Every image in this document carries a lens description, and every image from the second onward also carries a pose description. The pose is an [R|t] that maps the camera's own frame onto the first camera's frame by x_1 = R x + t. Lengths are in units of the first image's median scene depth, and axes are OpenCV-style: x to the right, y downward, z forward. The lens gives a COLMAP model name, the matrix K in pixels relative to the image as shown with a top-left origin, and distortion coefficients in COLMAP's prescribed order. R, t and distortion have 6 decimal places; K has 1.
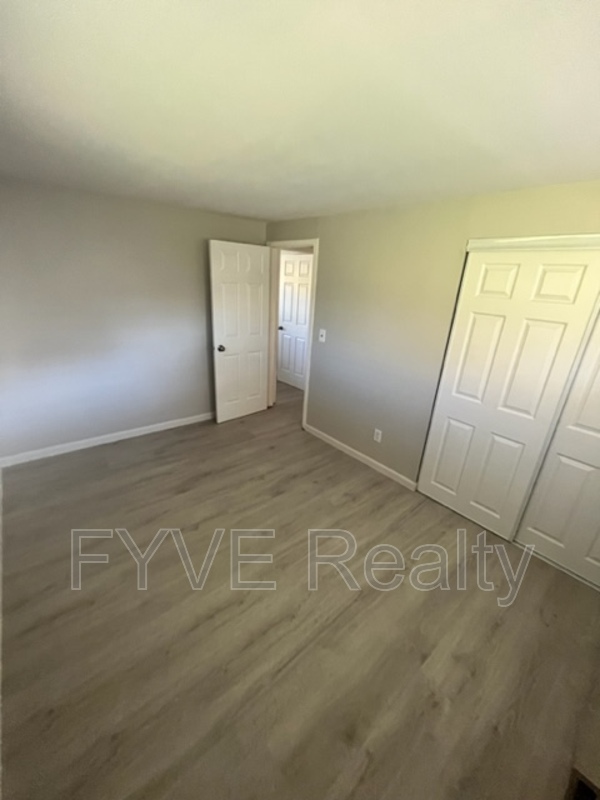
lens RADIAL K [[323.0, 0, 300.7], [0, 323.0, 399.4], [0, 0, 1]] dist [-0.002788, -0.000312]
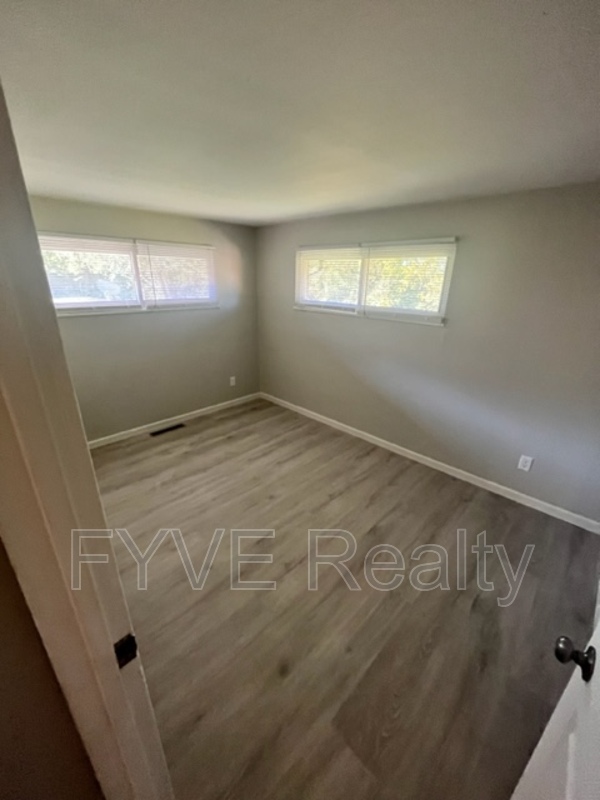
lens RADIAL K [[323.0, 0, 300.7], [0, 323.0, 399.4], [0, 0, 1]] dist [-0.002788, -0.000312]
pose [[-0.993662, -0.031125, -0.108010, -0.100061], [-0.095173, 0.744239, 0.661098, -0.777972], [0.059809, 0.667188, -0.742484, 2.028878]]
